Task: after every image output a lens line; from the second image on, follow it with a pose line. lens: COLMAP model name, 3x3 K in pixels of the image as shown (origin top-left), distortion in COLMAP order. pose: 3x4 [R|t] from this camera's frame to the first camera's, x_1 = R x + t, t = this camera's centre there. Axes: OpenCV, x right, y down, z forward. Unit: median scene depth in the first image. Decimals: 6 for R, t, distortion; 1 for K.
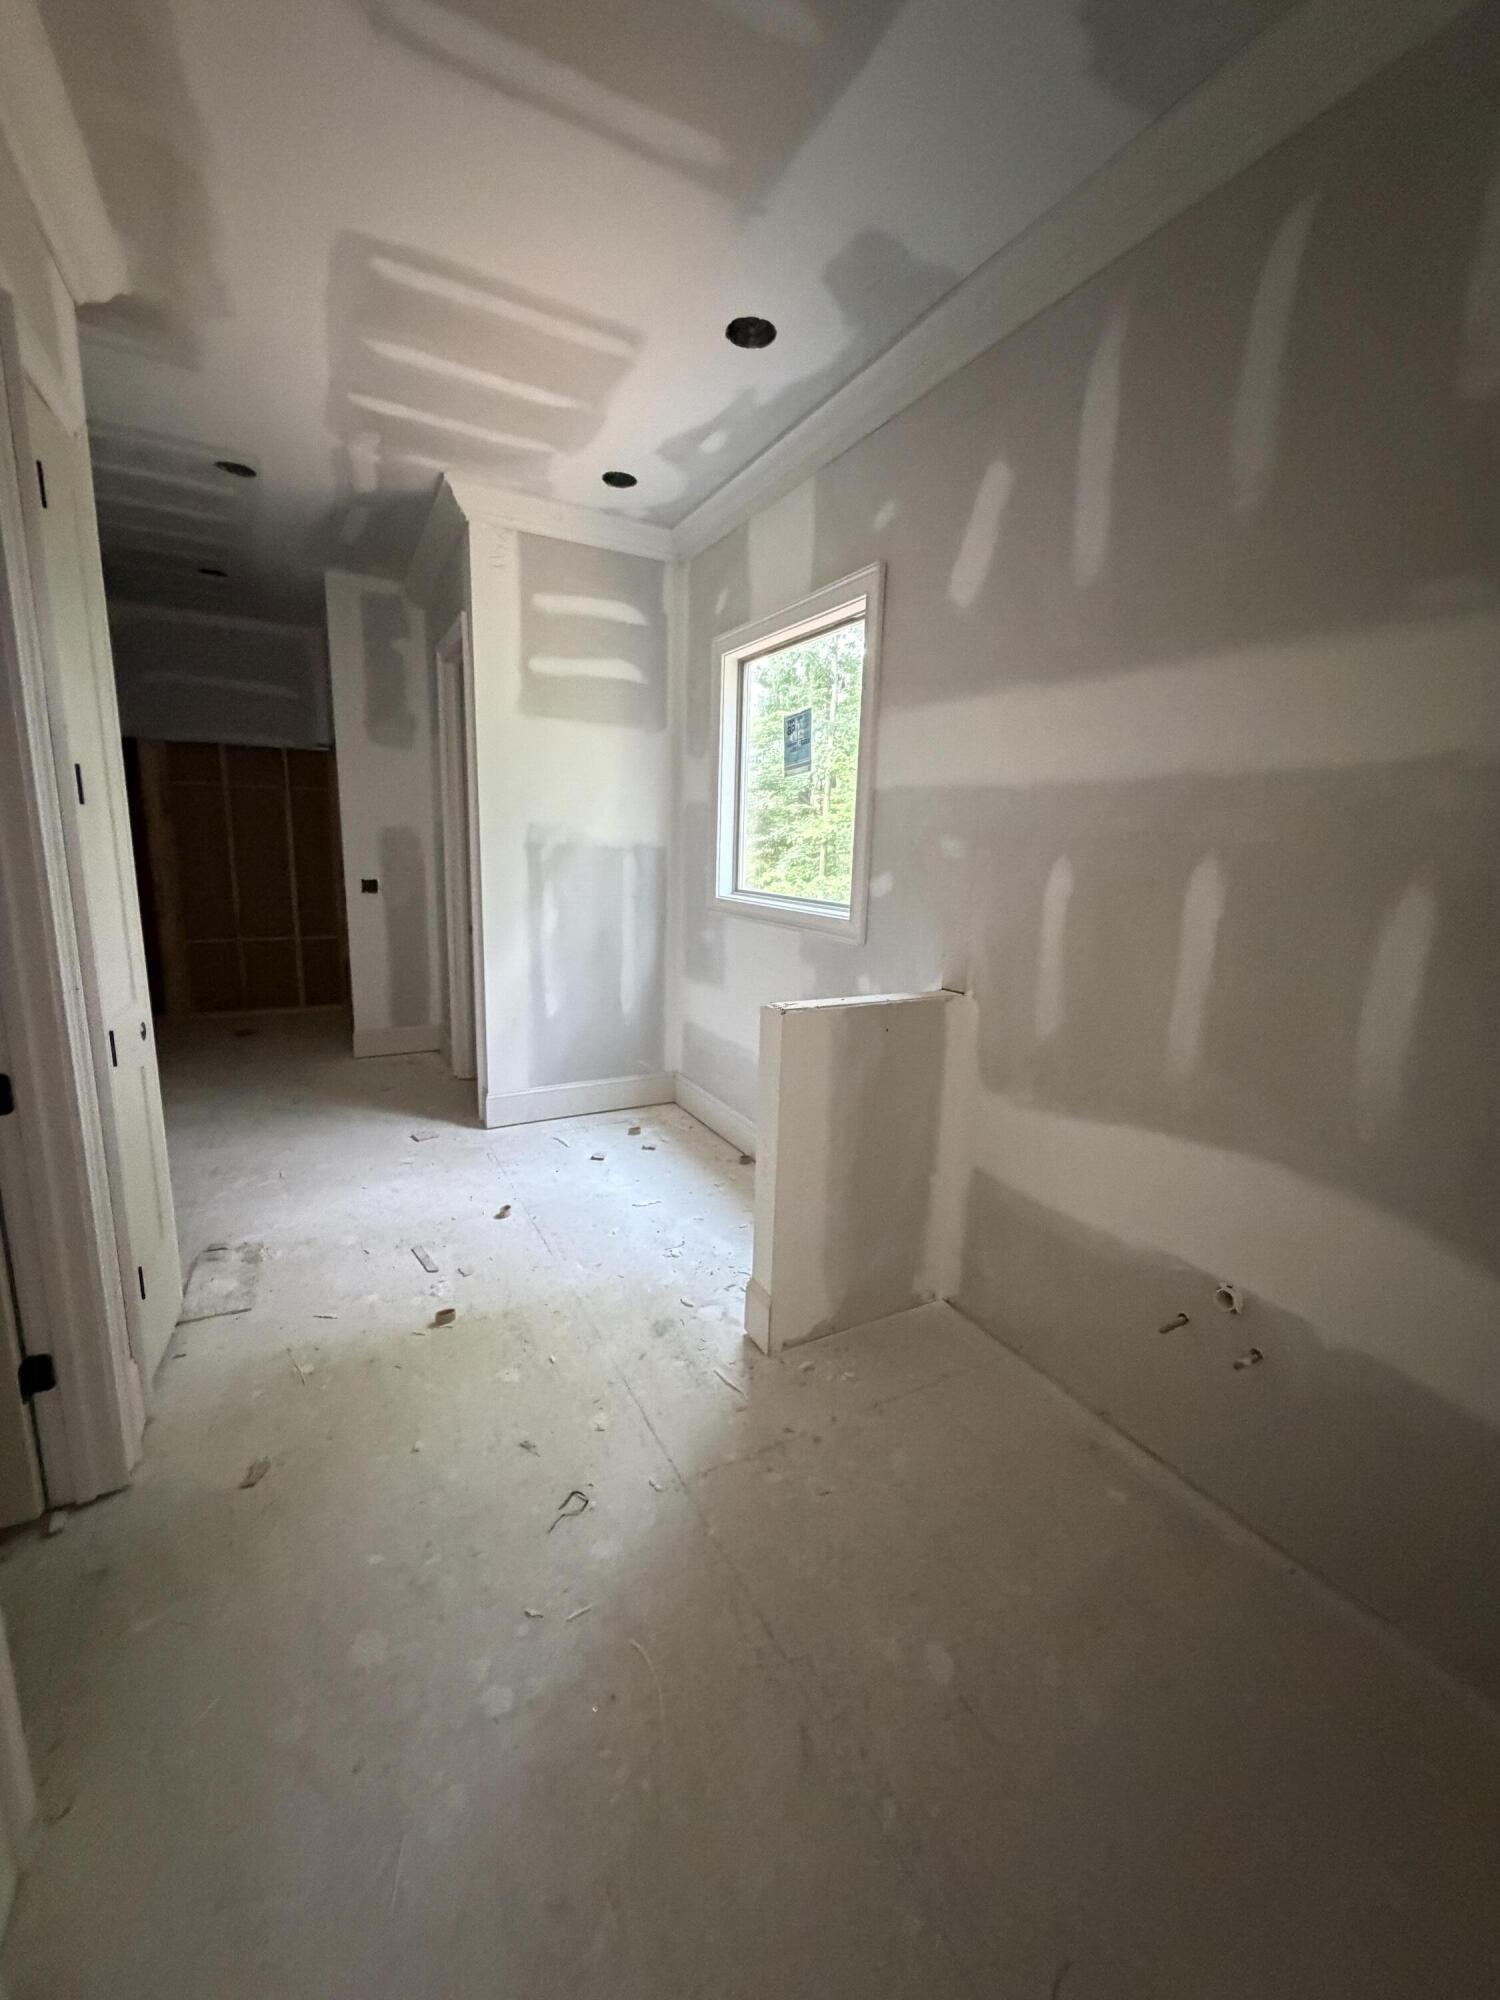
lens RADIAL K [[799.3, 0, 753.7], [0, 799.3, 996.5], [0, 0, 1]] dist [0.003188, -0.000696]
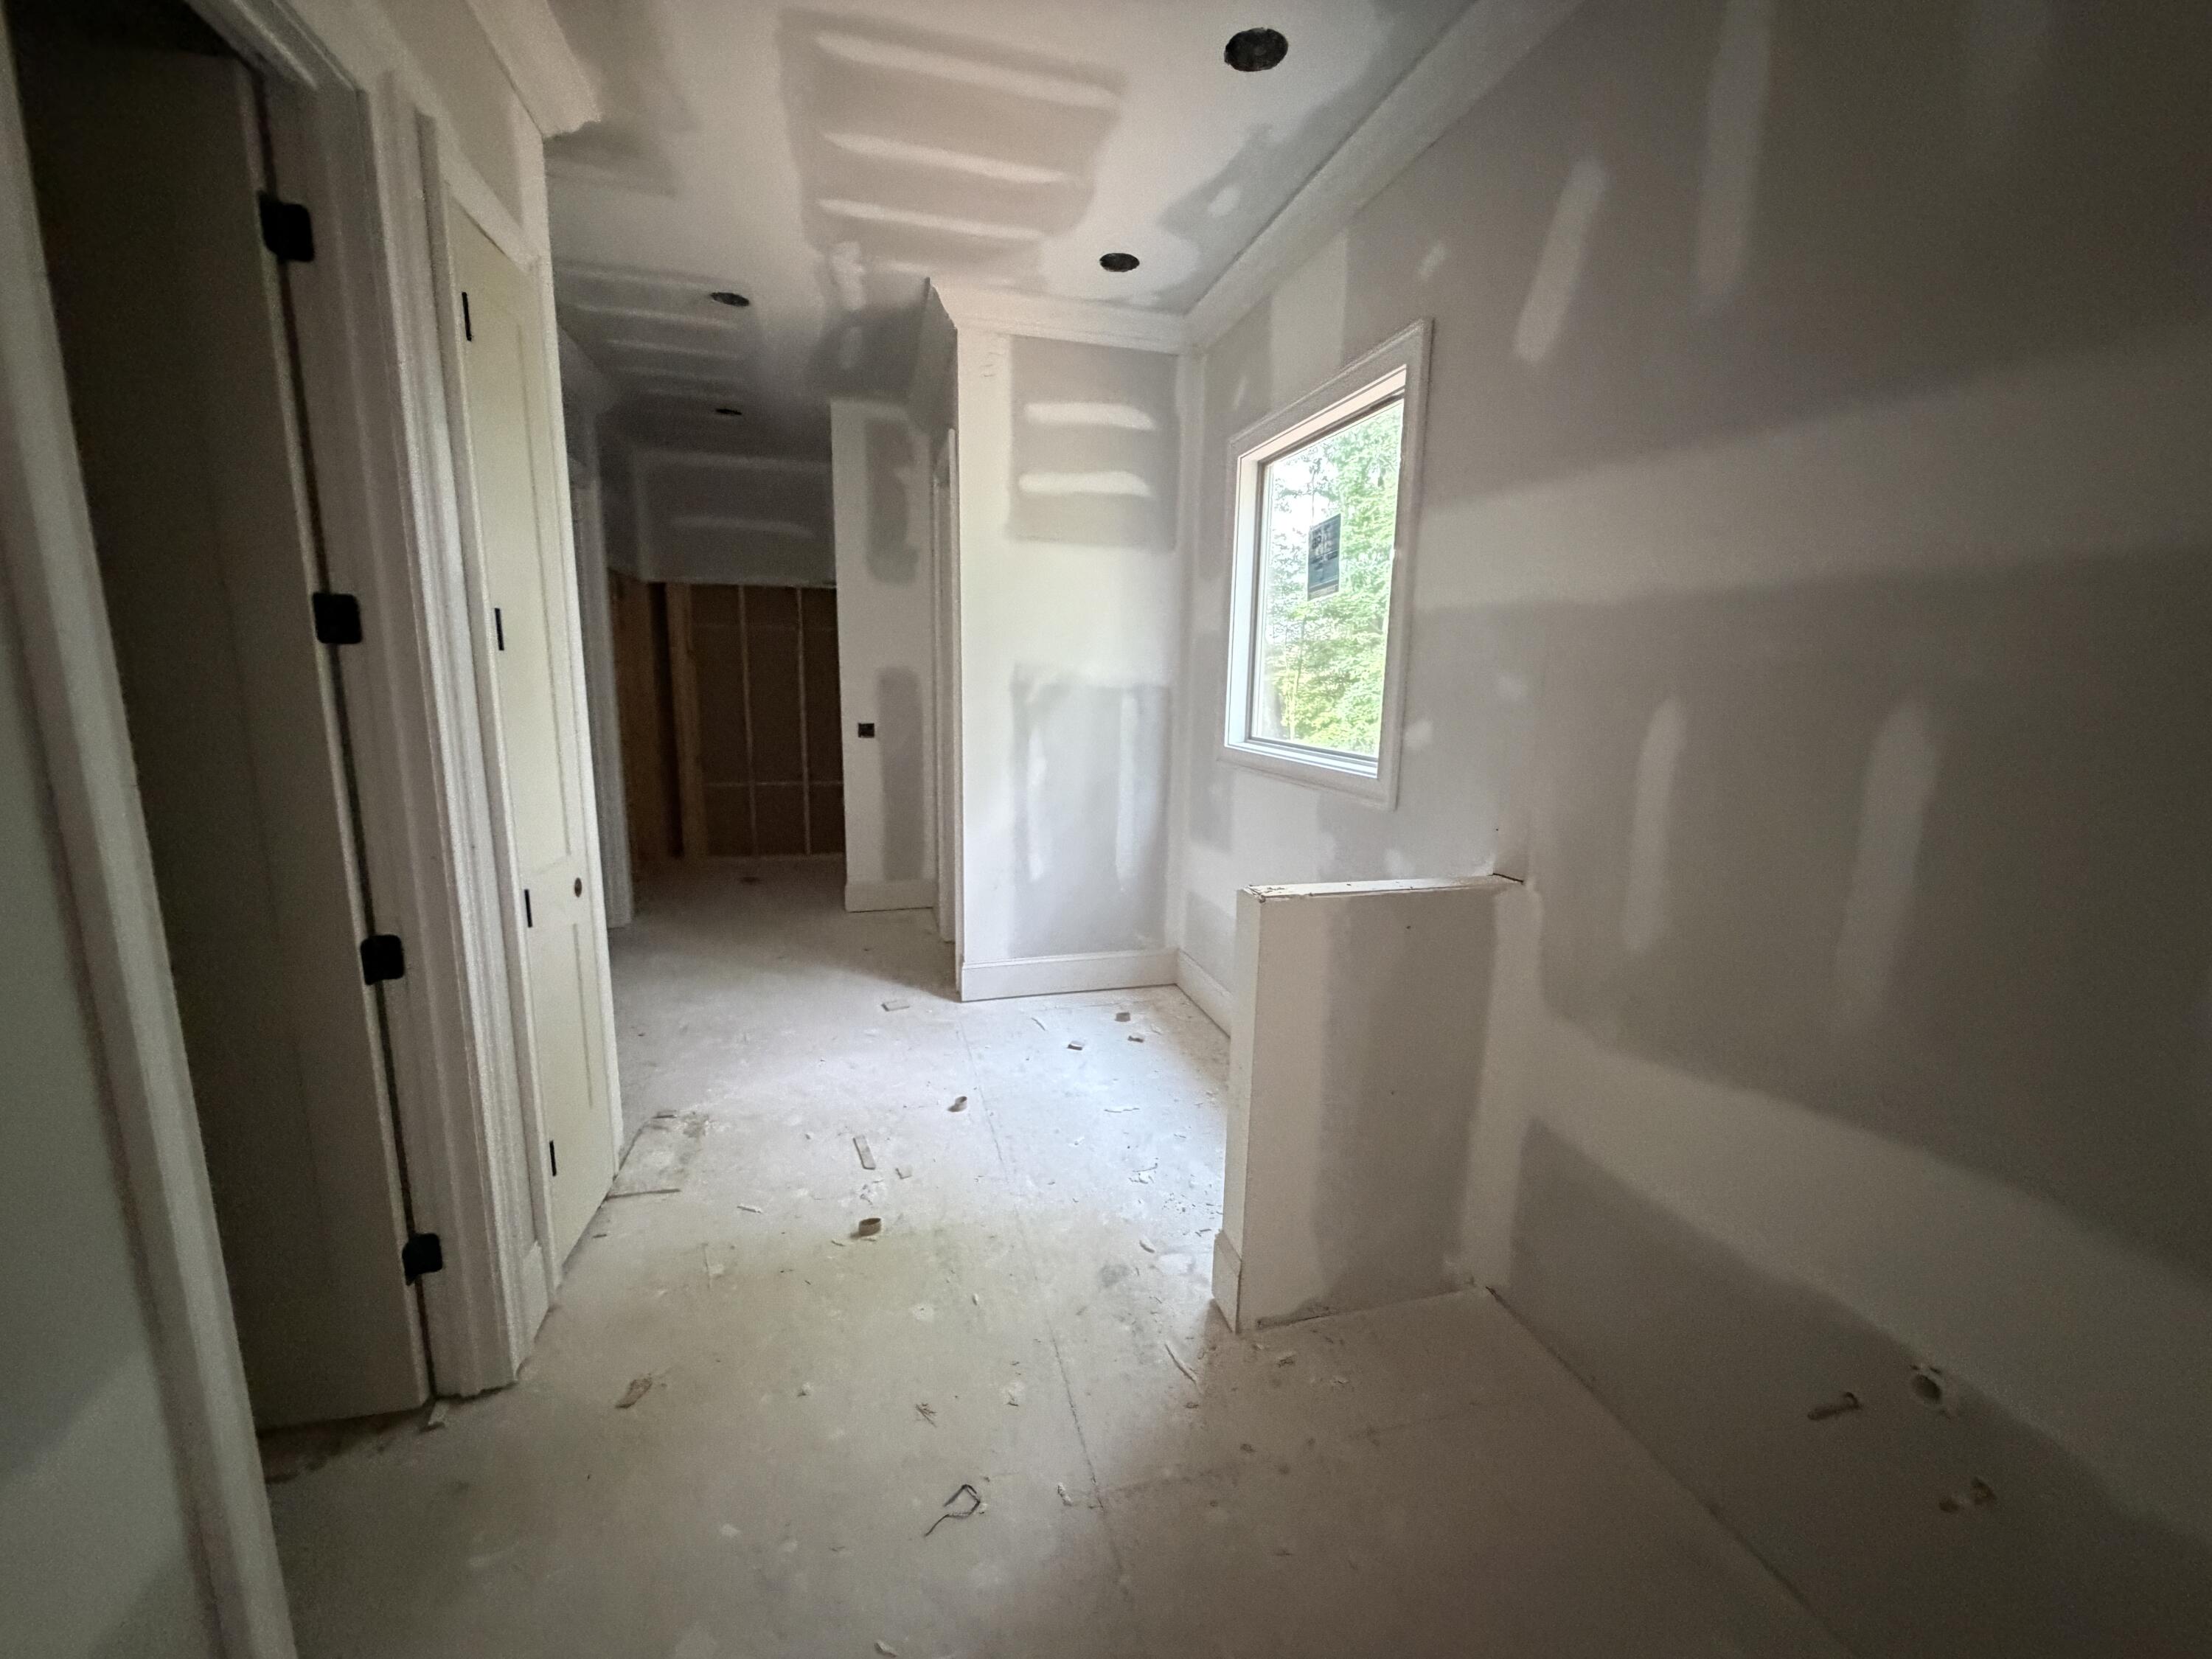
lens RADIAL K [[884.0, 0, 1103.7], [0, 884.0, 833.8], [0, 0, 1]] dist [0.003188, -0.000696]
pose [[0.971896, 0.030341, -0.233447, 0.069307], [-0.034236, 0.999334, -0.012650, -0.023307], [0.232908, 0.020287, 0.972287, 0.101484]]
